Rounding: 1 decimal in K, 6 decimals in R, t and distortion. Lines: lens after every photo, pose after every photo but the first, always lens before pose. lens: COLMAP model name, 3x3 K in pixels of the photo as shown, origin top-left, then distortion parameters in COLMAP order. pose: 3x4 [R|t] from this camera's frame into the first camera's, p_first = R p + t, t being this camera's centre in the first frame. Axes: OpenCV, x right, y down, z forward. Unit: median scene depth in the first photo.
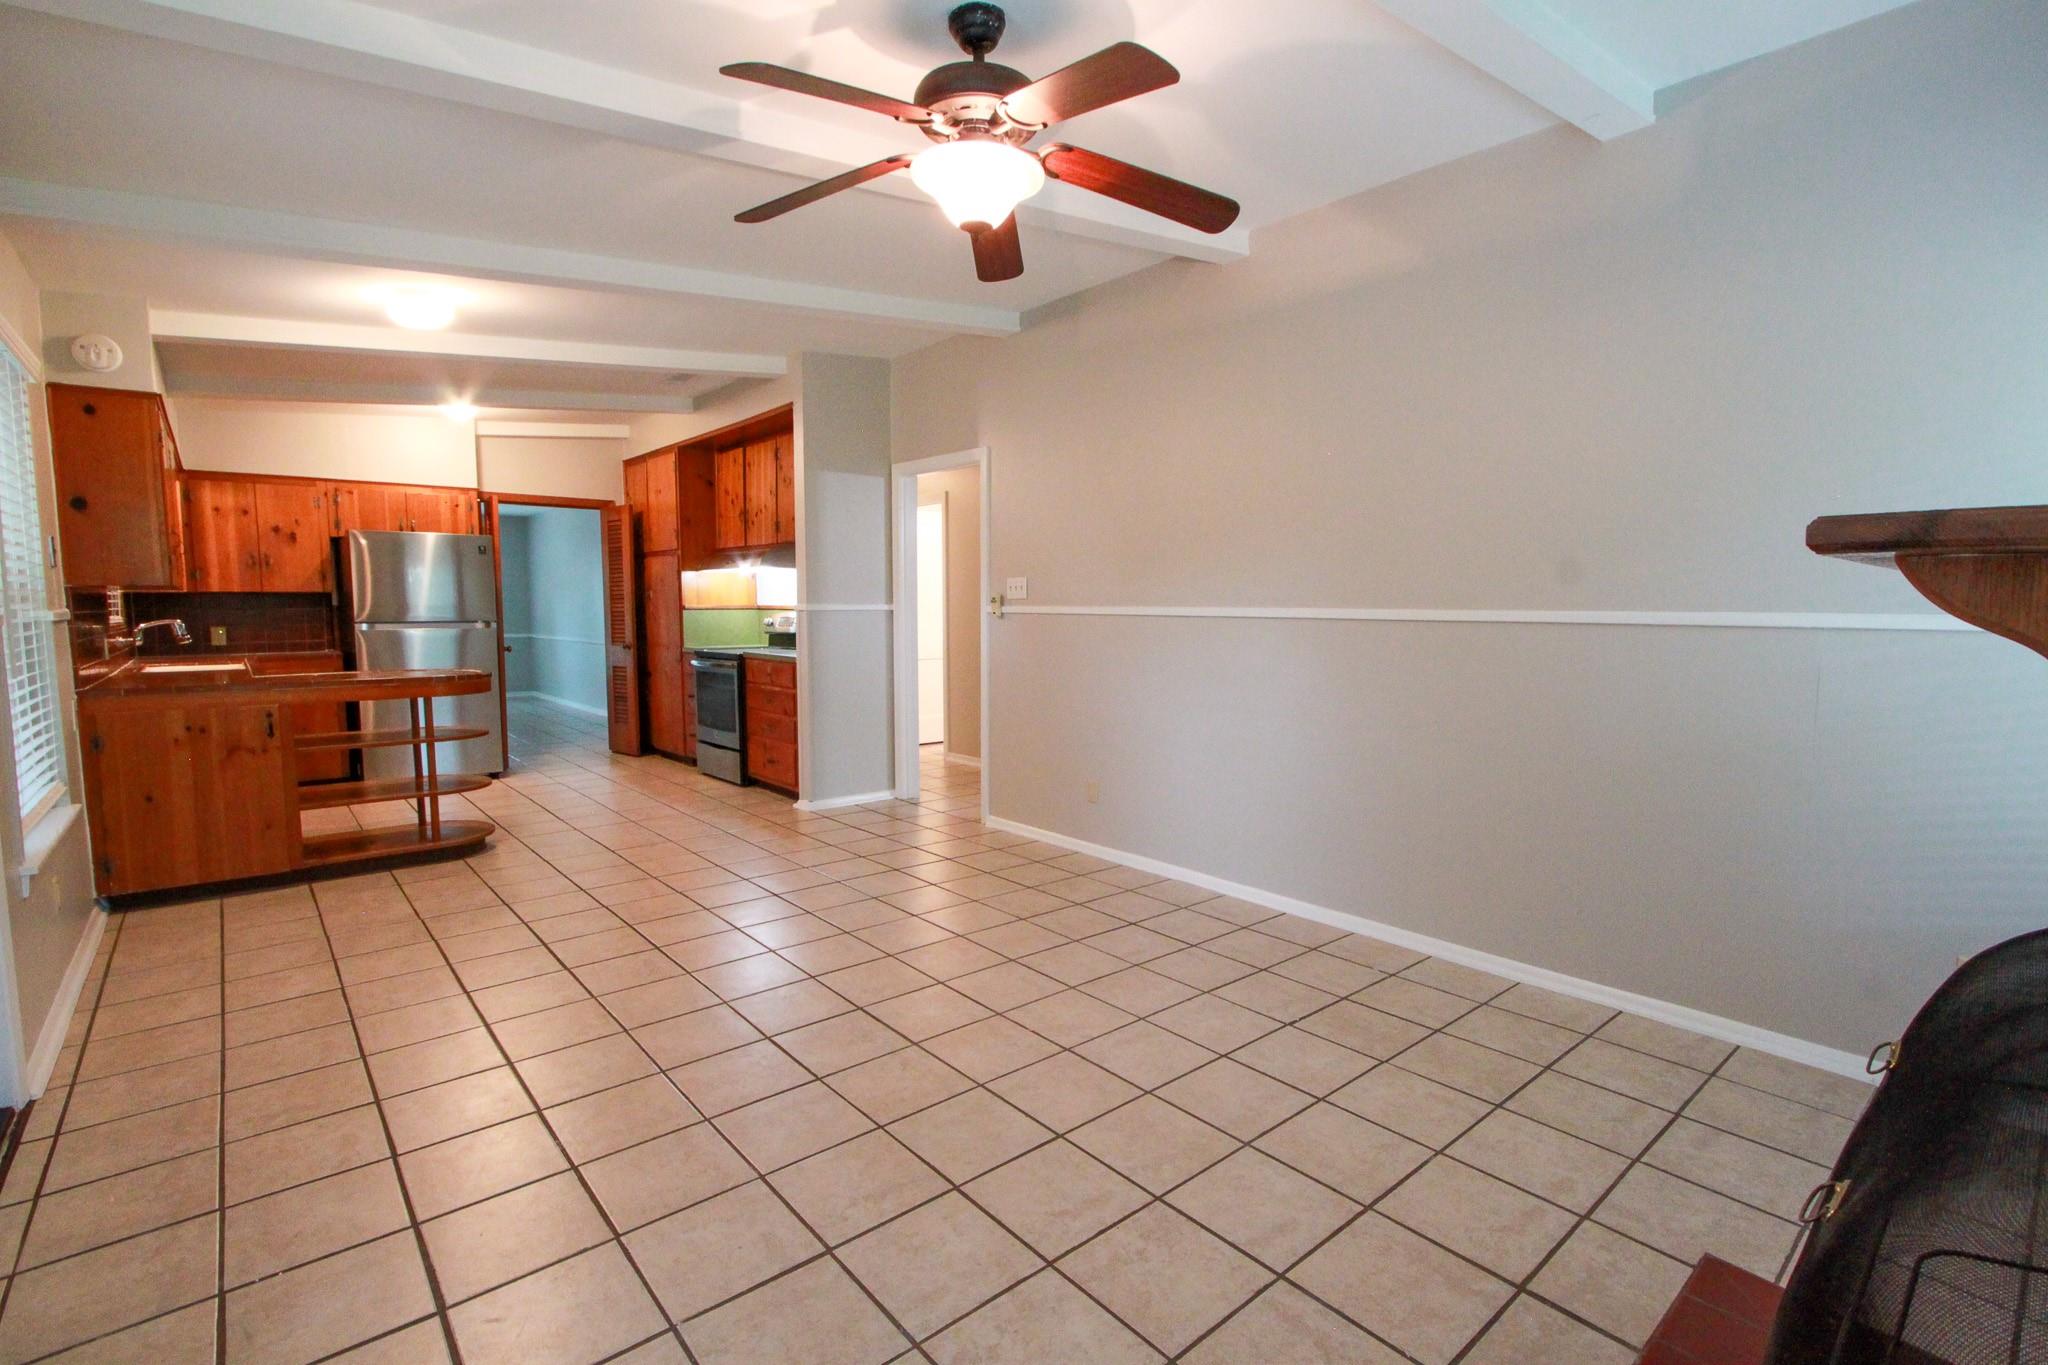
lens RADIAL K [[945.9, 0, 1031.2], [0, 945.9, 693.5], [0, 0, 1]] dist [-0.020217, 0.002194]
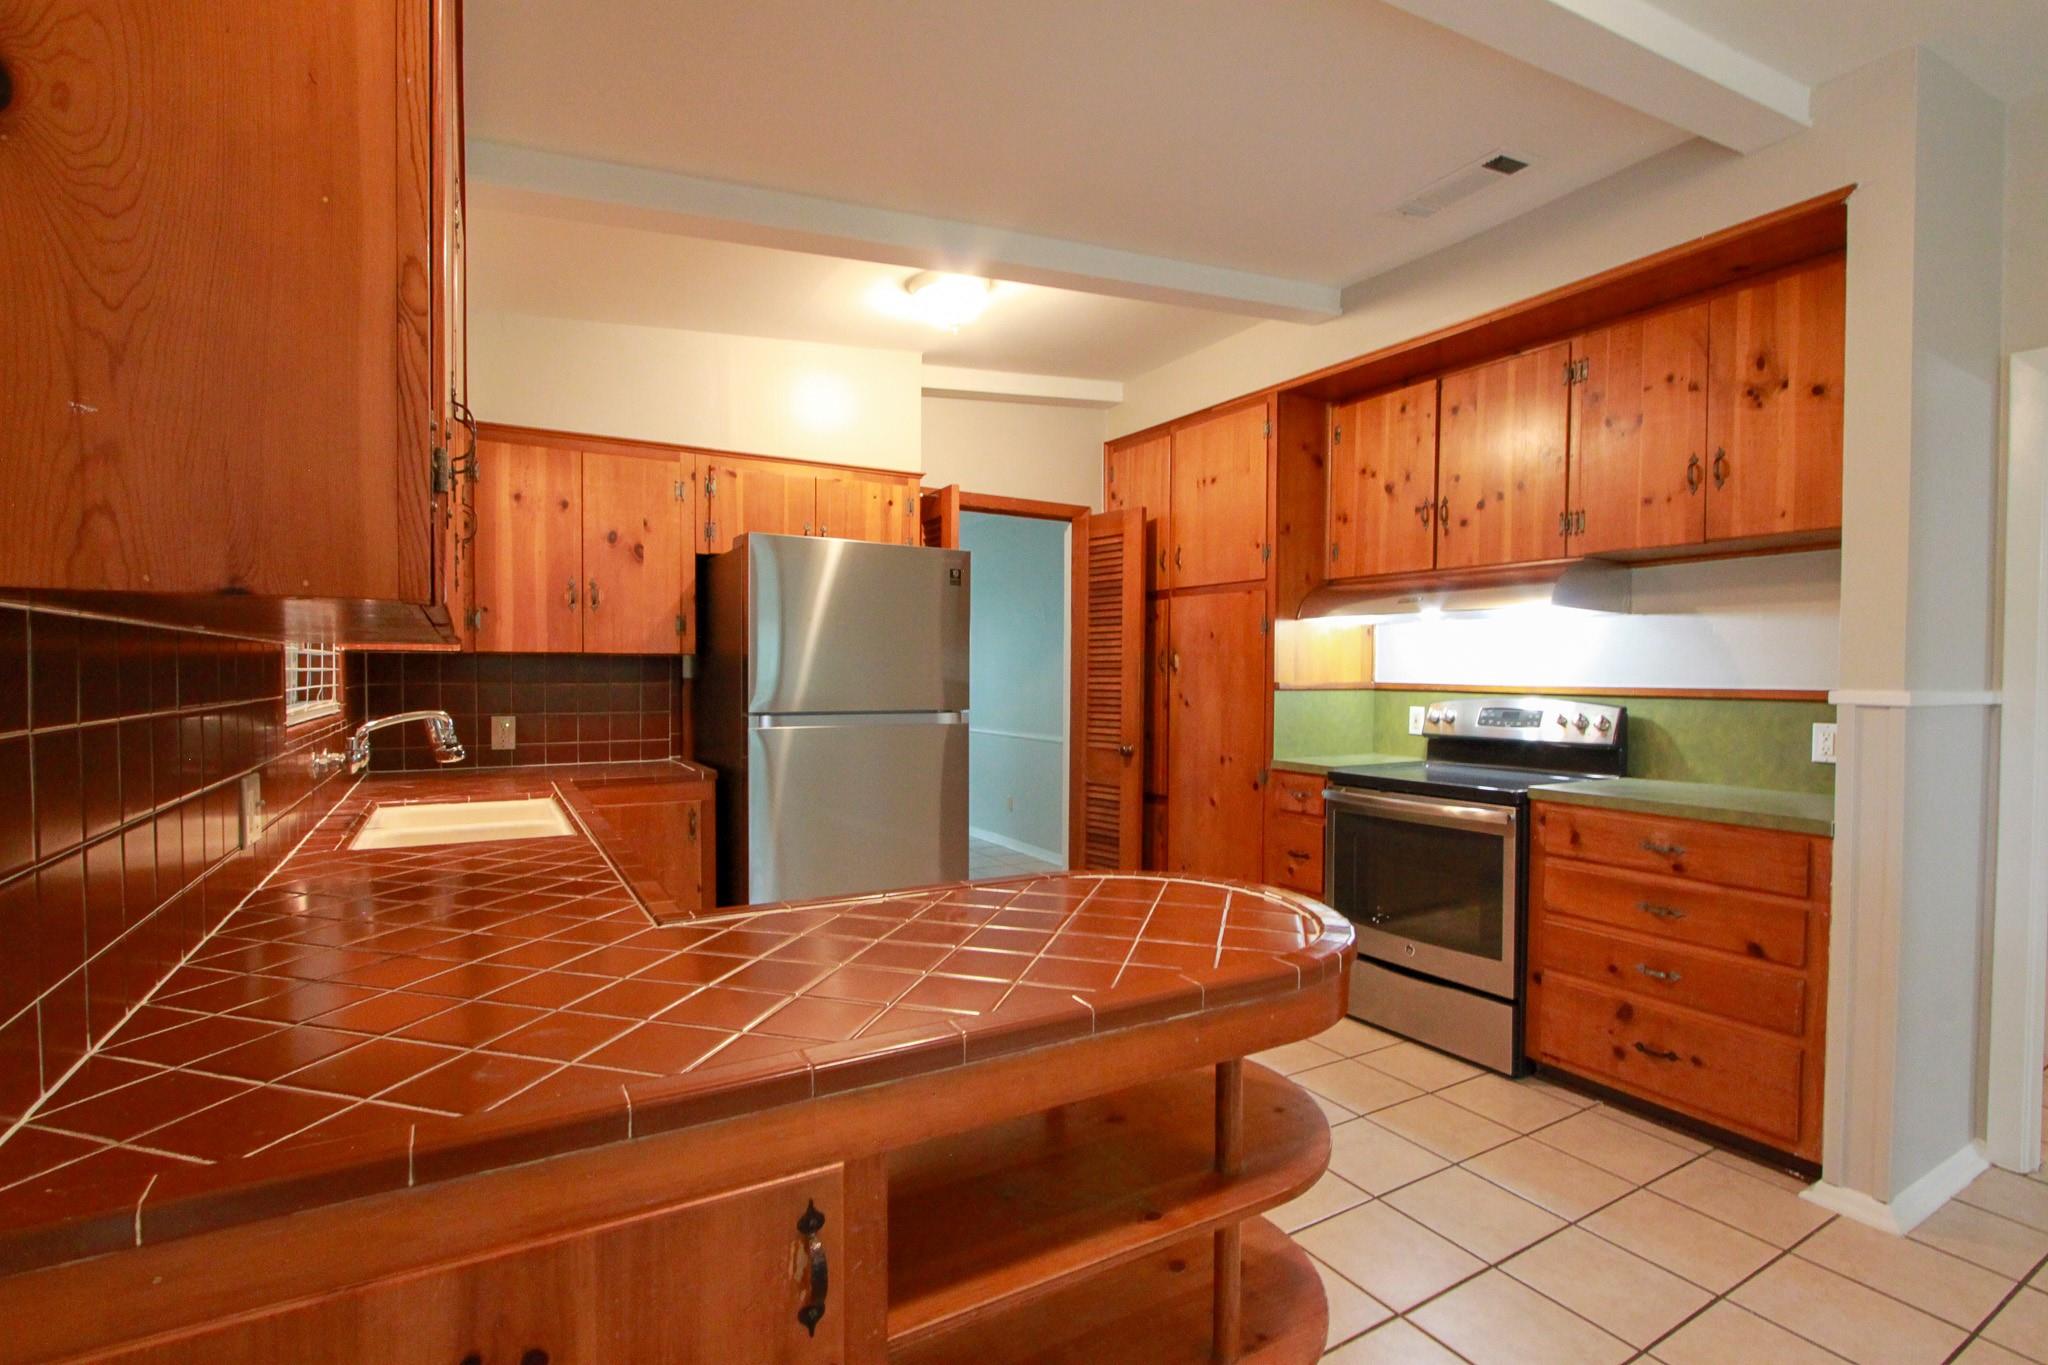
lens RADIAL K [[945.9, 0, 1034.6], [0, 945.9, 694.9], [0, 0, 1]] dist [-0.020217, 0.002194]
pose [[0.984966, 0.009677, -0.172476, -0.470381], [-0.021789, 0.997415, -0.068469, -0.052941], [0.171368, 0.071197, 0.982631, 0.510464]]
